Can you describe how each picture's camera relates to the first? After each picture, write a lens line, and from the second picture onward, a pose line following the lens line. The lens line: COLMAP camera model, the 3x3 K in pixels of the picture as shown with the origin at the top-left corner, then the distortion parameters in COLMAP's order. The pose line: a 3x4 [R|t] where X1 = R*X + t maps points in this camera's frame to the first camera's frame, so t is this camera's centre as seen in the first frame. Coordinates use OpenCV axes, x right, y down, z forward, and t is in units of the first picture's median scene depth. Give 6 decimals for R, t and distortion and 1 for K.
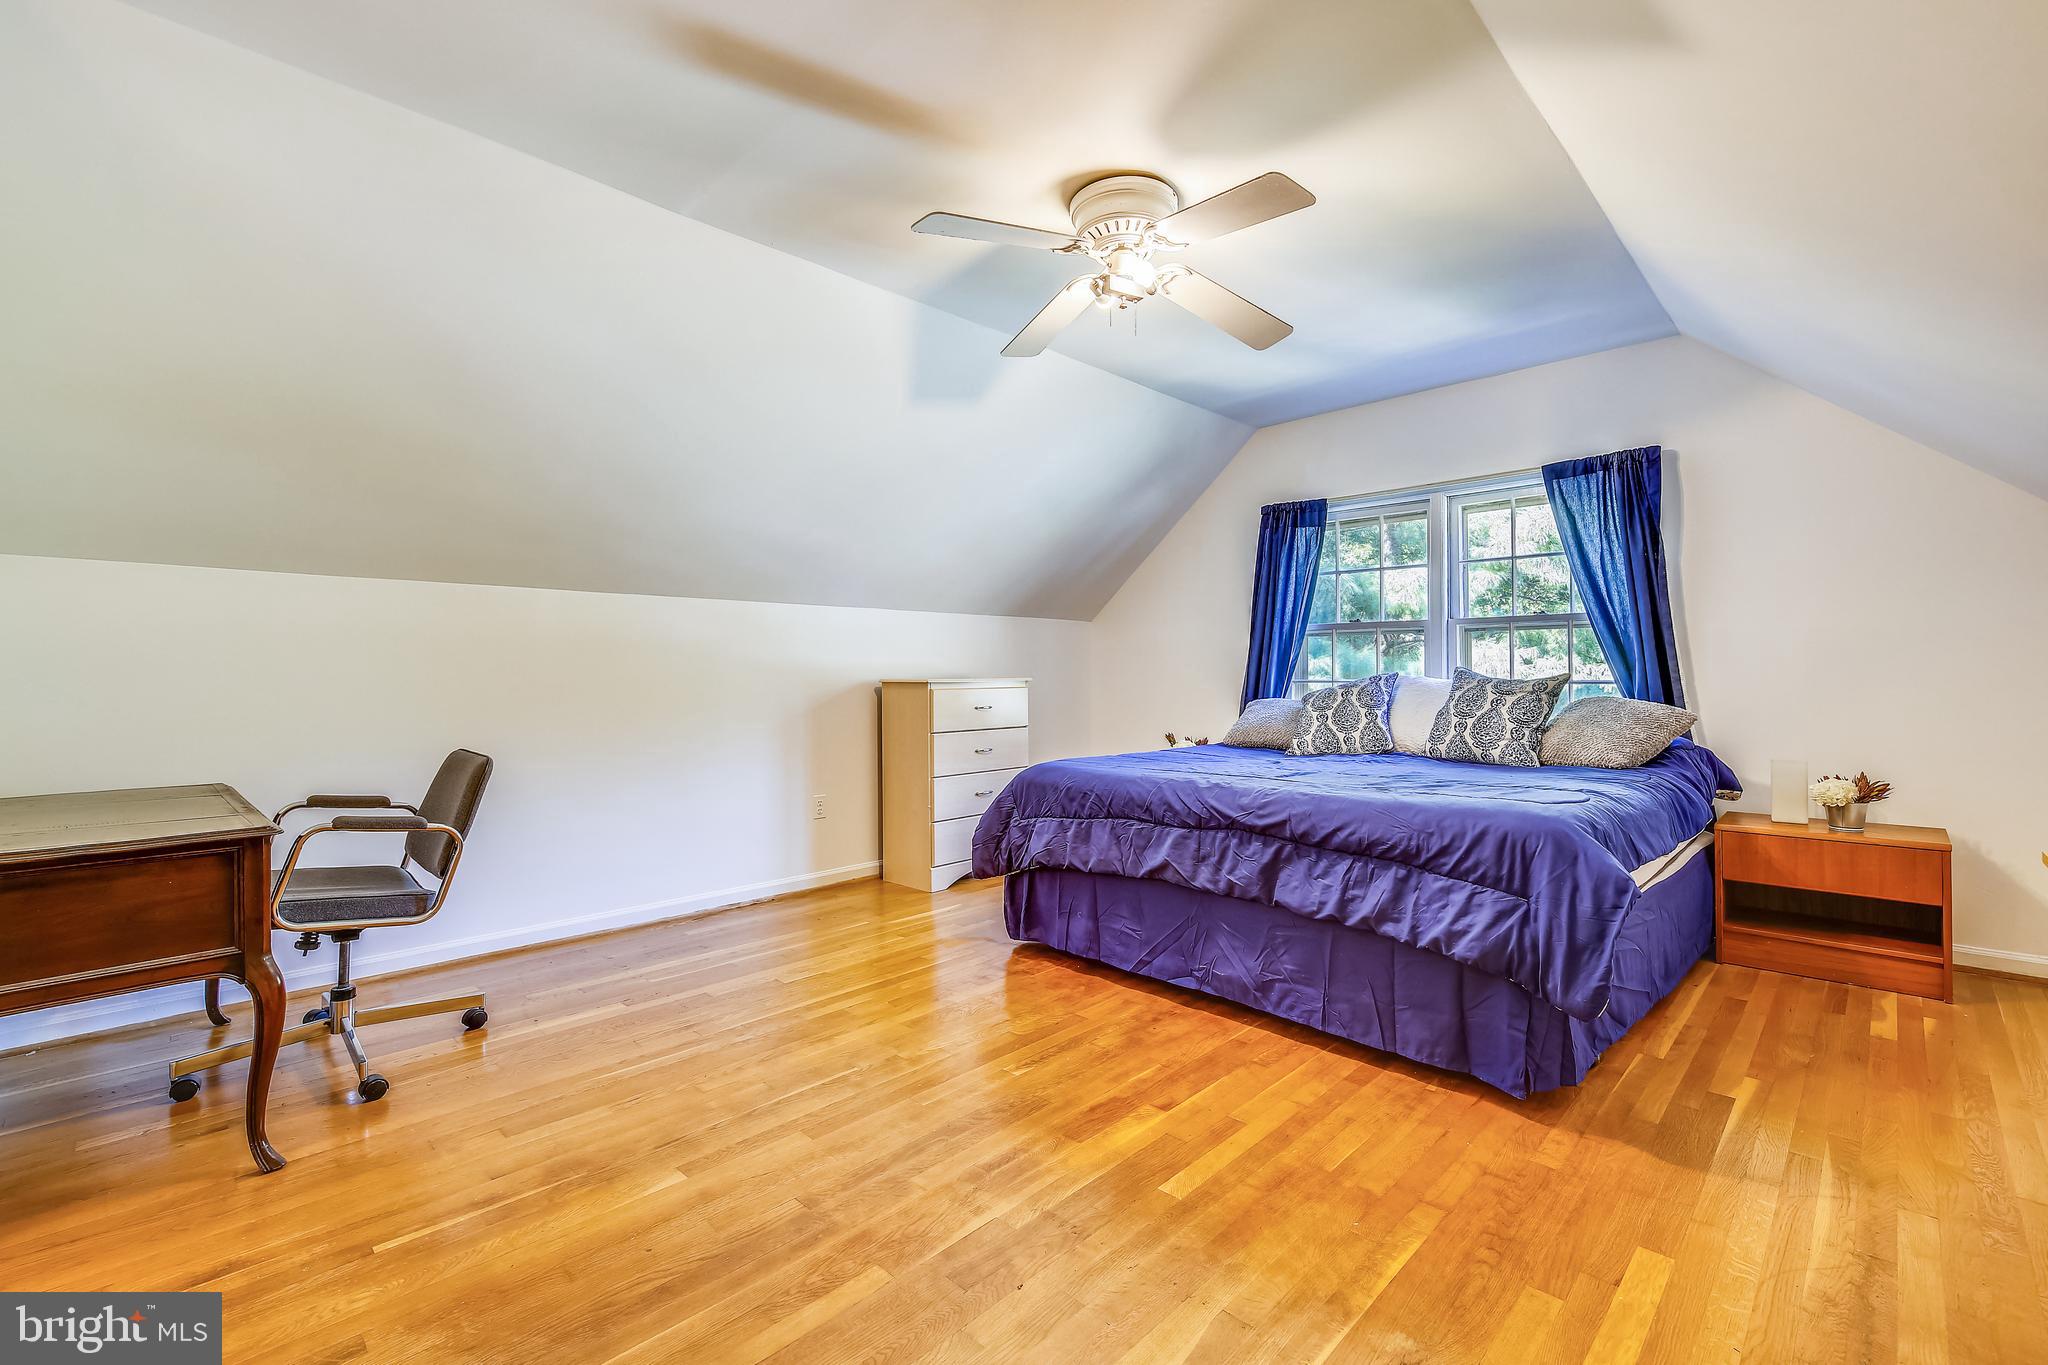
lens RADIAL K [[883.6, 0, 1009.2], [0, 883.6, 671.7], [0, 0, 1]] dist [-0.003043, -0.001585]
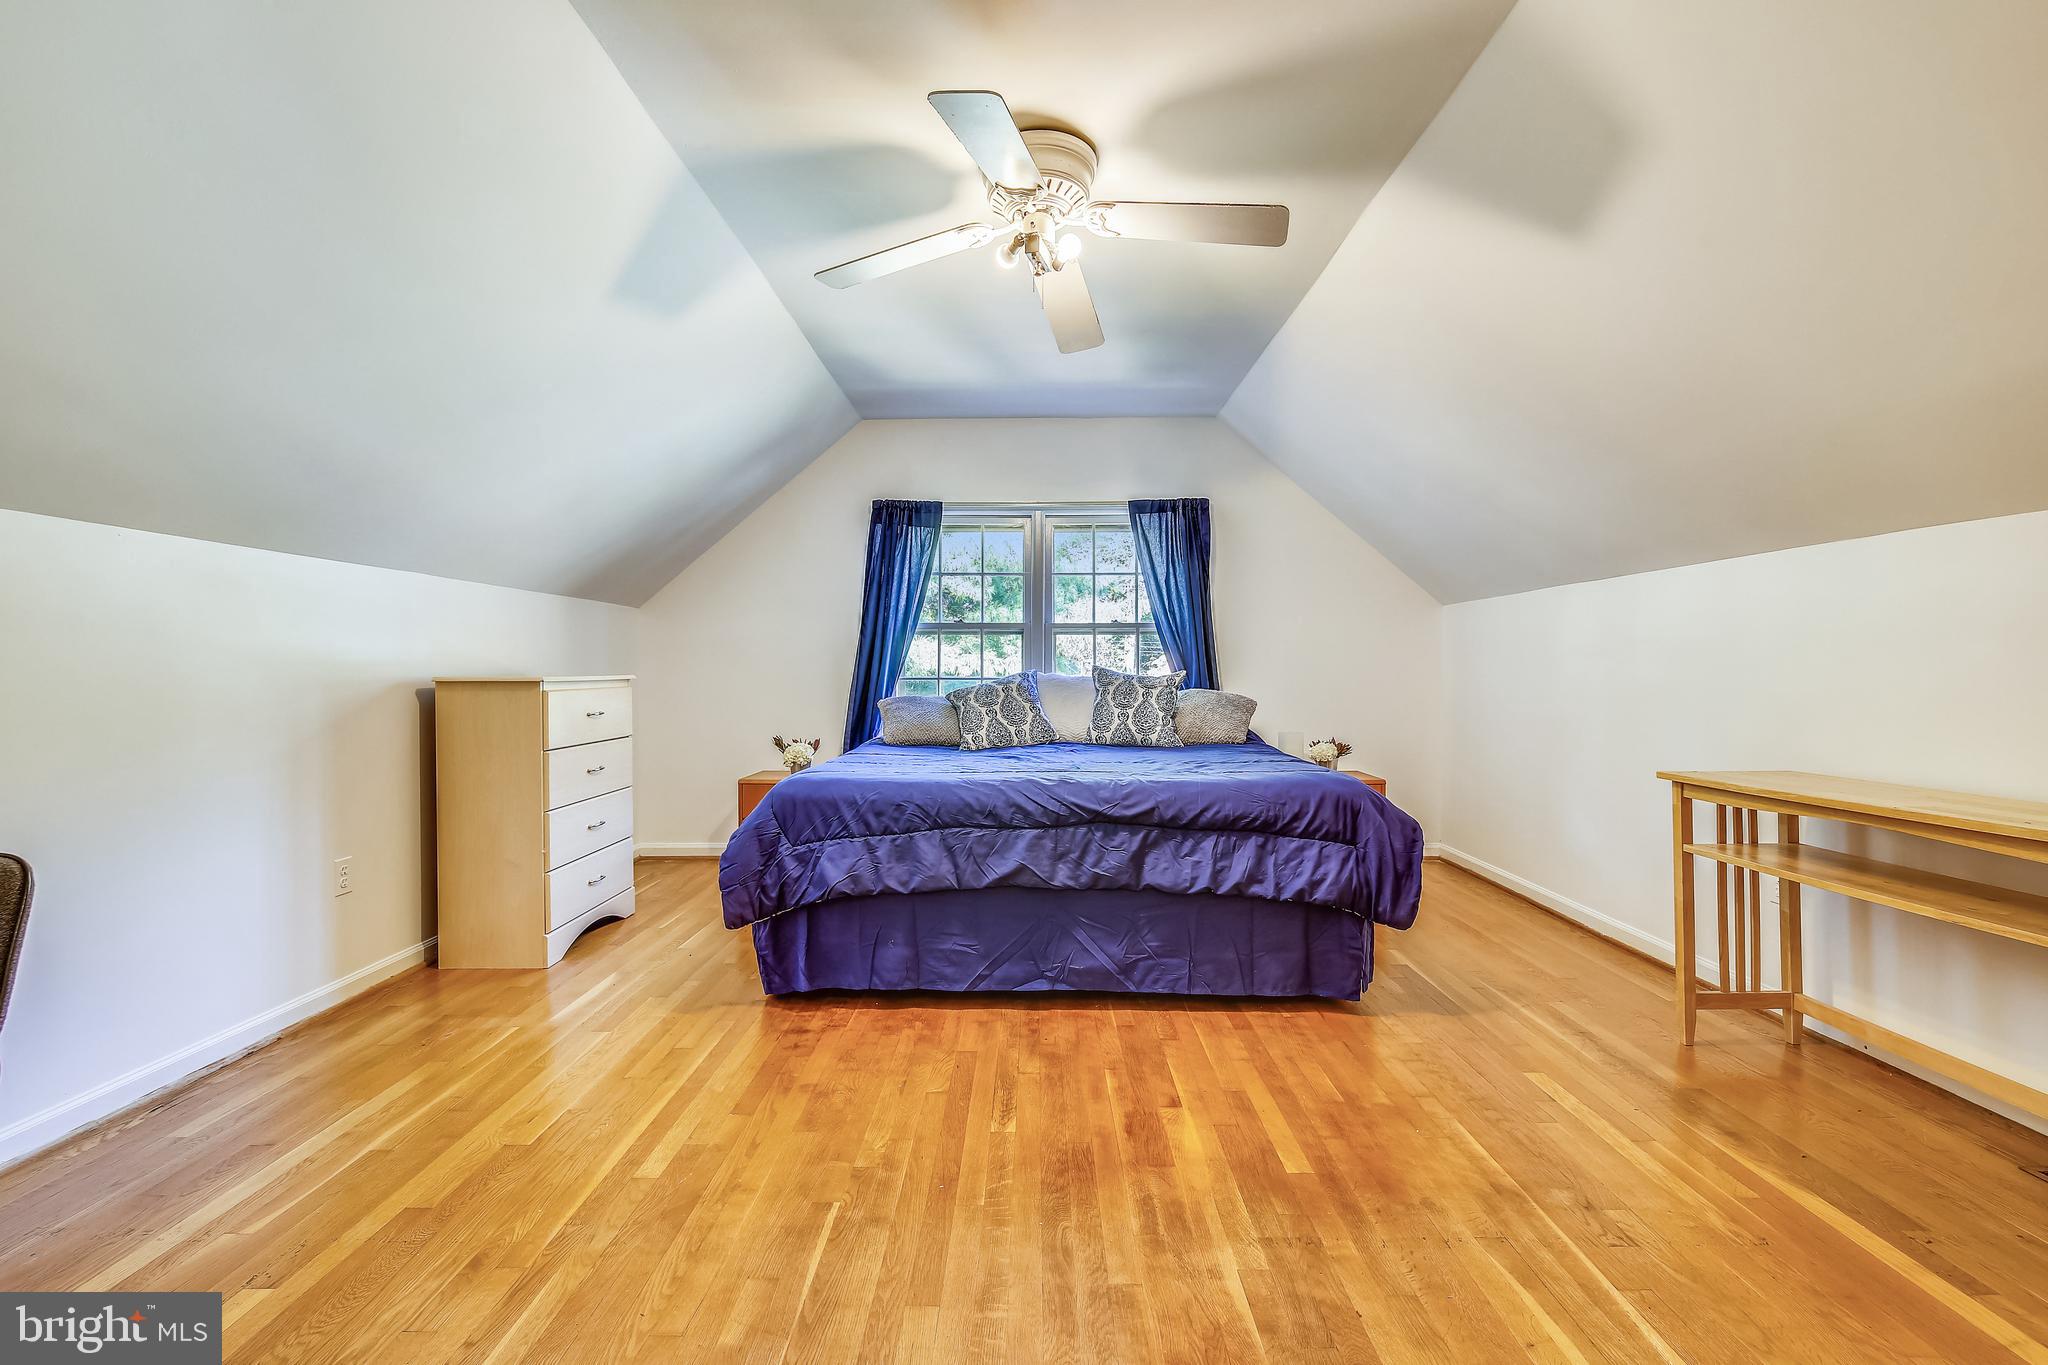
lens RADIAL K [[883.6, 0, 1018.9], [0, 883.6, 682.7], [0, 0, 1]] dist [-0.003043, -0.001585]
pose [[0.716466, -0.006640, 0.697591, -0.477718], [-0.002762, 0.999920, 0.012354, 0.004455], [-0.697617, -0.010778, 0.716390, 0.308282]]
